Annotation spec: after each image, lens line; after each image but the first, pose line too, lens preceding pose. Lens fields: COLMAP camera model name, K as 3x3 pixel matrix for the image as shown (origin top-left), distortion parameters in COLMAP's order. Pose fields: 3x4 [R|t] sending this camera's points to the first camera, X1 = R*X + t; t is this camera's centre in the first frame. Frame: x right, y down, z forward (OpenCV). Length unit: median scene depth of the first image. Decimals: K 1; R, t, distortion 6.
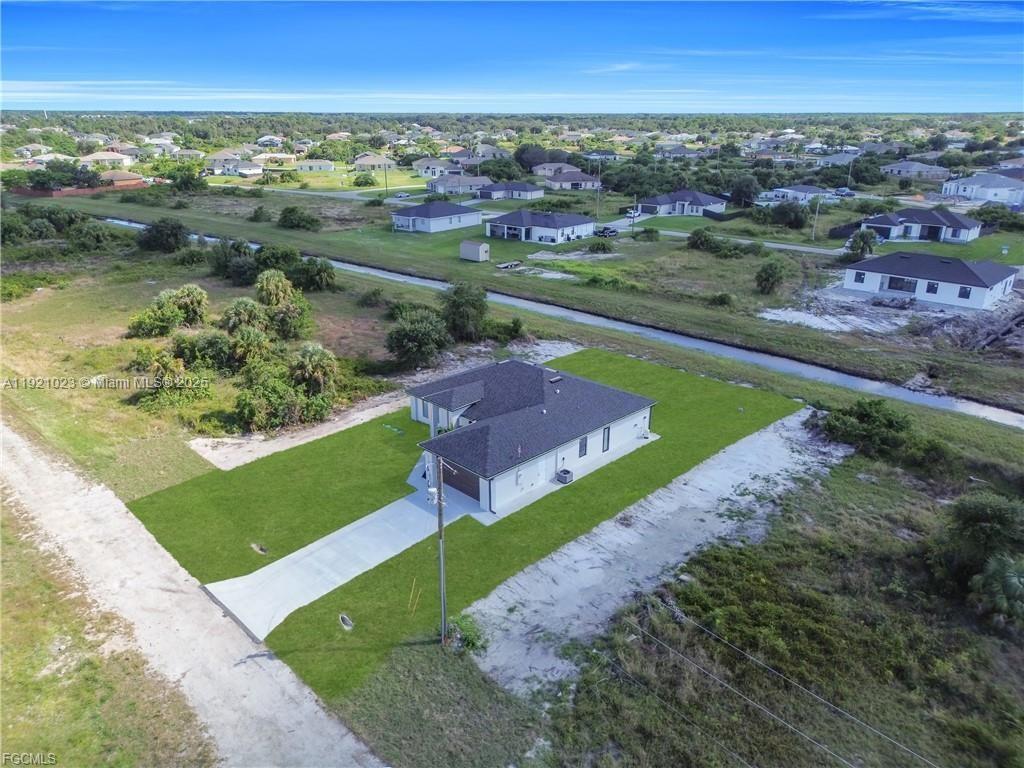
lens RADIAL K [[726.4, 0, 510.9], [0, 726.4, 359.8], [0, 0, 1]] dist [0.085428, -0.114097]
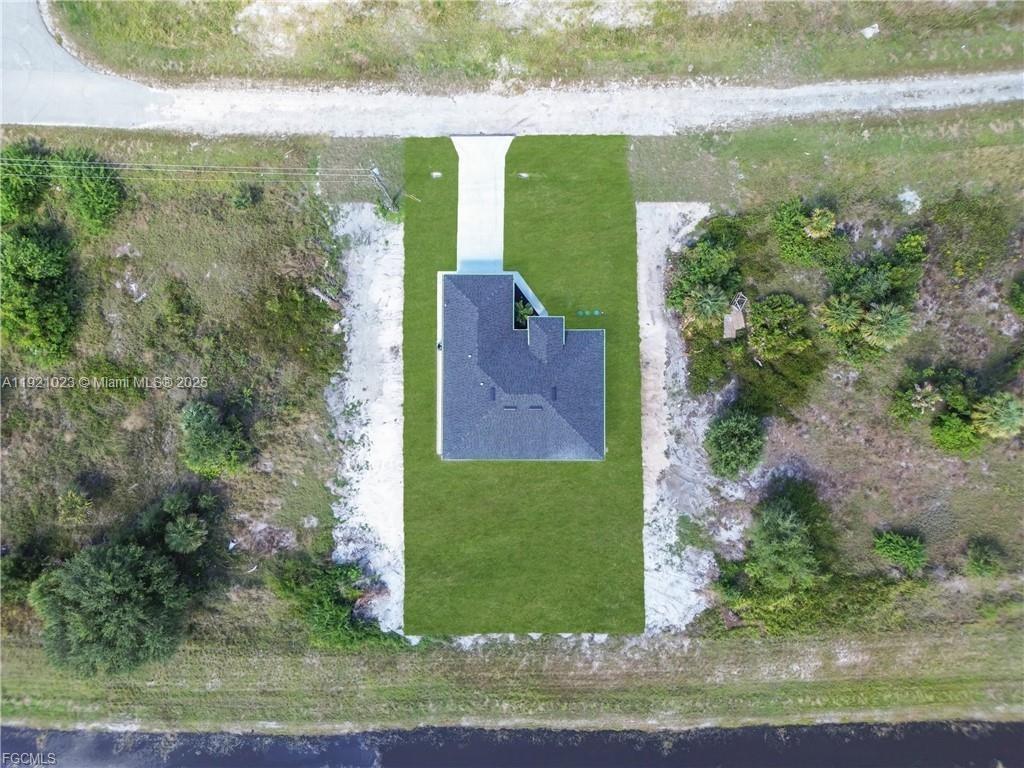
lens RADIAL K [[714.6, 0, 512.0], [0, 714.6, 384.0], [0, 0, 1]] dist [0.077849, -0.083787]
pose [[-0.703970, 0.710025, -0.017027, 0.052512], [-0.218619, -0.193821, 0.956368, -1.289319], [0.675745, 0.676977, 0.291669, 0.734905]]
